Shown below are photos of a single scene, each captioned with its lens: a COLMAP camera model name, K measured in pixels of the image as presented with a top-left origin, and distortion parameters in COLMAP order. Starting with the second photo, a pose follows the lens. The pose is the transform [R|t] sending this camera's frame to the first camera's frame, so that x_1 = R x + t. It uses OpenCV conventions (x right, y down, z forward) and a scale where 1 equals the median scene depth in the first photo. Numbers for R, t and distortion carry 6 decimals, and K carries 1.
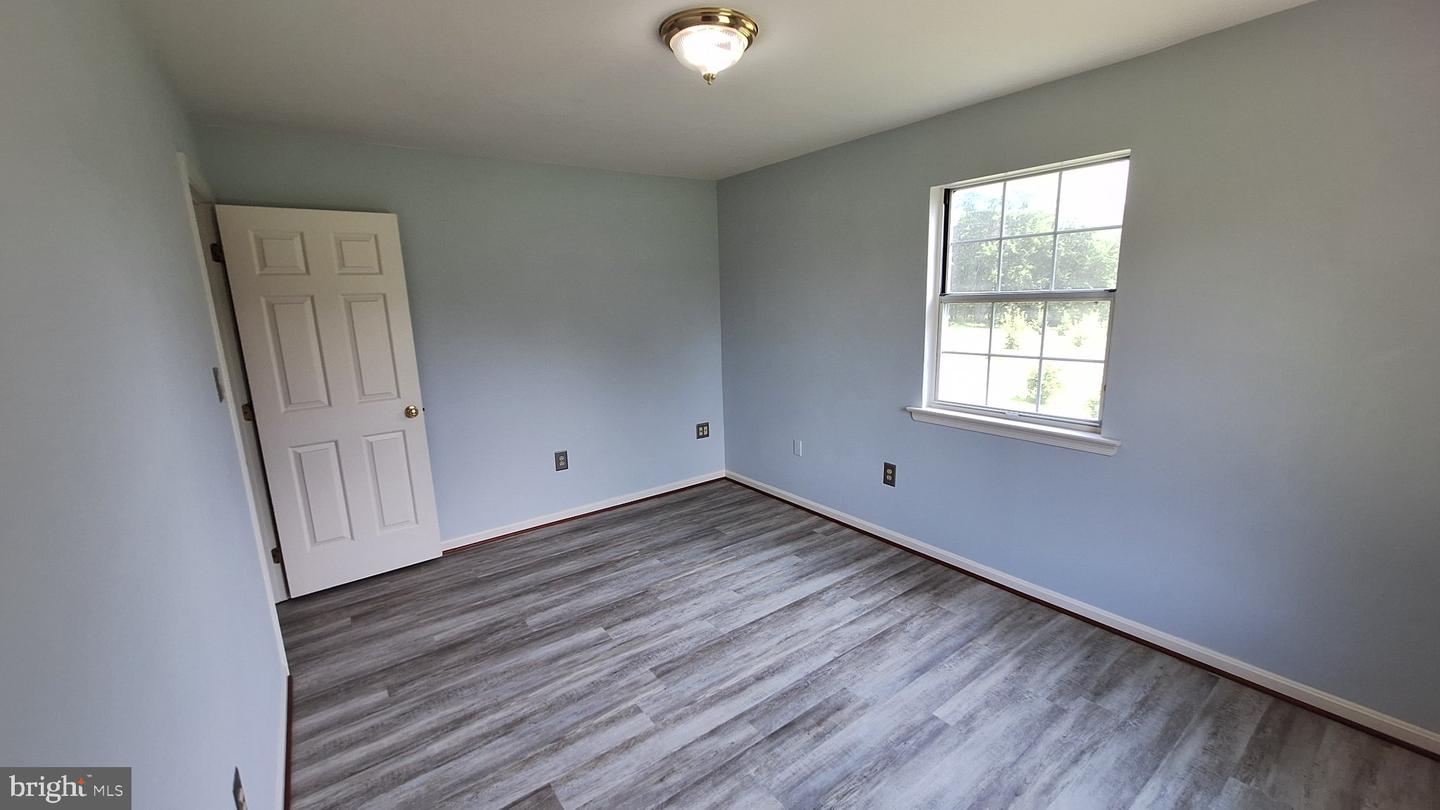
lens RADIAL K [[564.6, 0, 722.5], [0, 564.6, 409.3], [0, 0, 1]] dist [-0.007938, 0.000105]
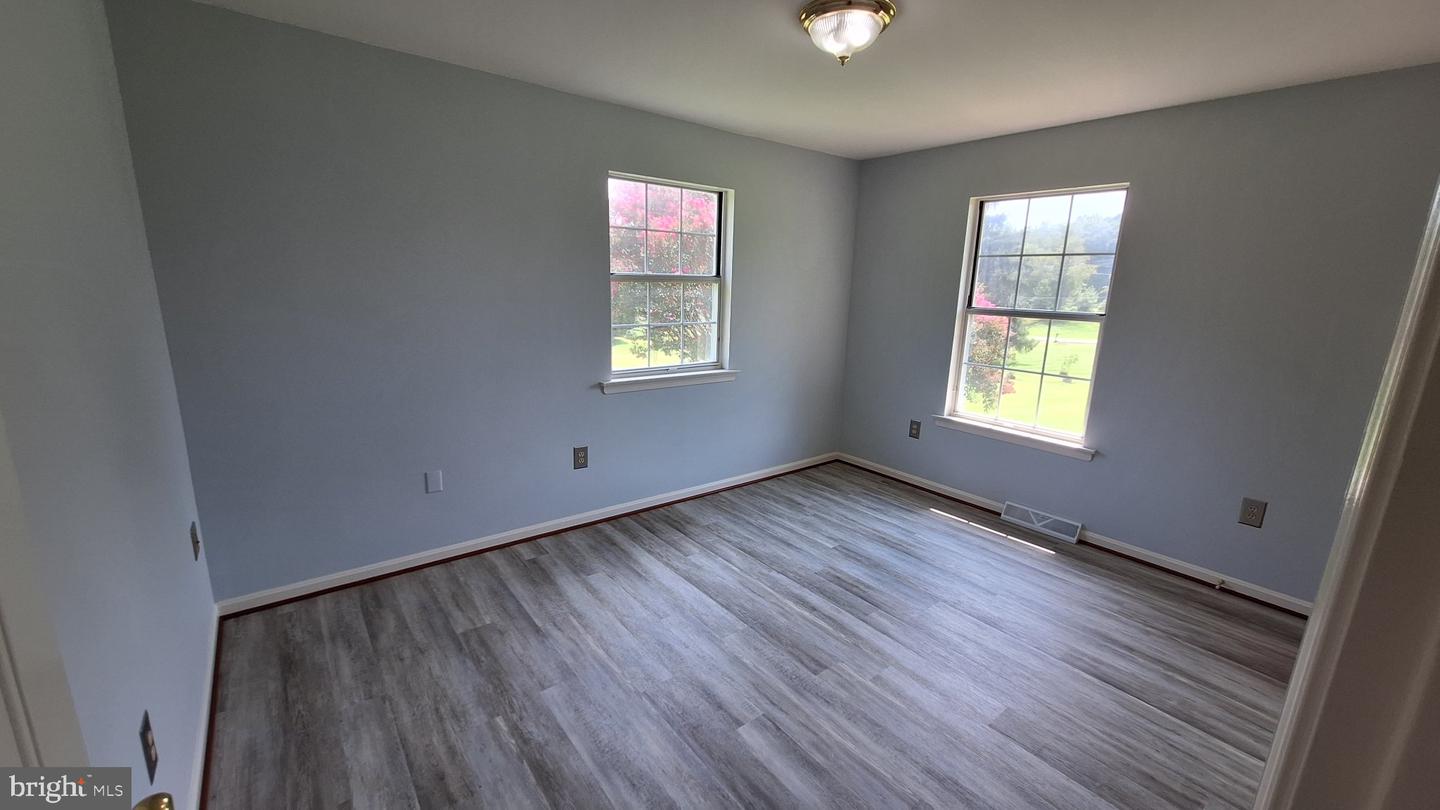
lens RADIAL K [[564.6, 0, 722.5], [0, 564.6, 409.3], [0, 0, 1]] dist [-0.007938, 0.000105]
pose [[-0.032278, -0.193342, 0.980600, -0.884953], [0.167252, 0.966232, 0.196014, -0.155885], [-0.985386, 0.170334, 0.001149, 1.006474]]
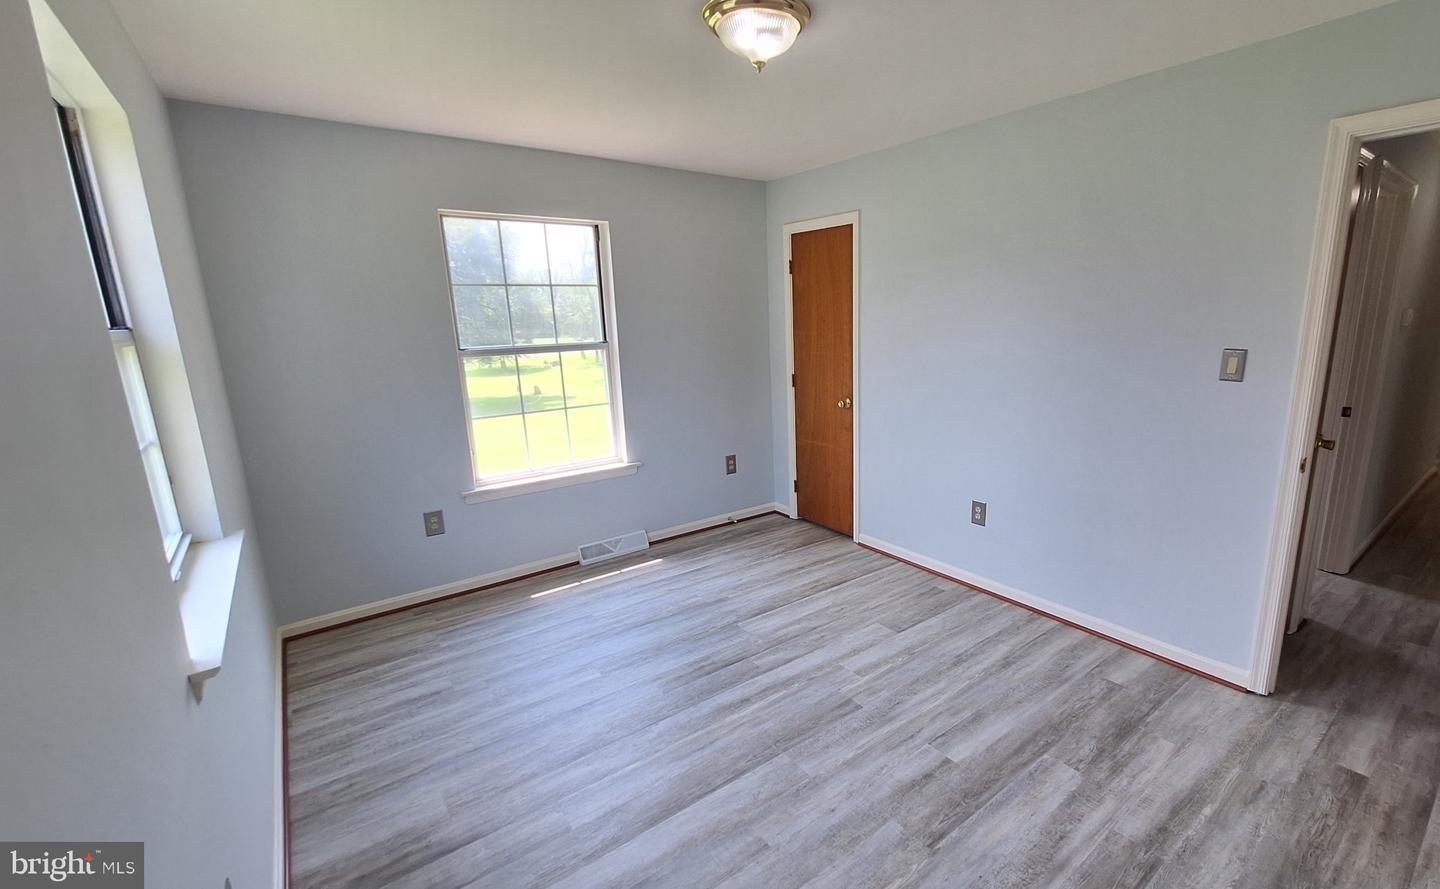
lens RADIAL K [[623.7, 0, 794.4], [0, 623.7, 448.8], [0, 0, 1]] dist [-0.000893, 0.000014]
pose [[-0.997900, 0.058027, -0.028791, -0.011803], [0.041850, 0.916778, 0.397198, -0.316598], [0.049444, 0.395158, -0.917281, 1.651961]]
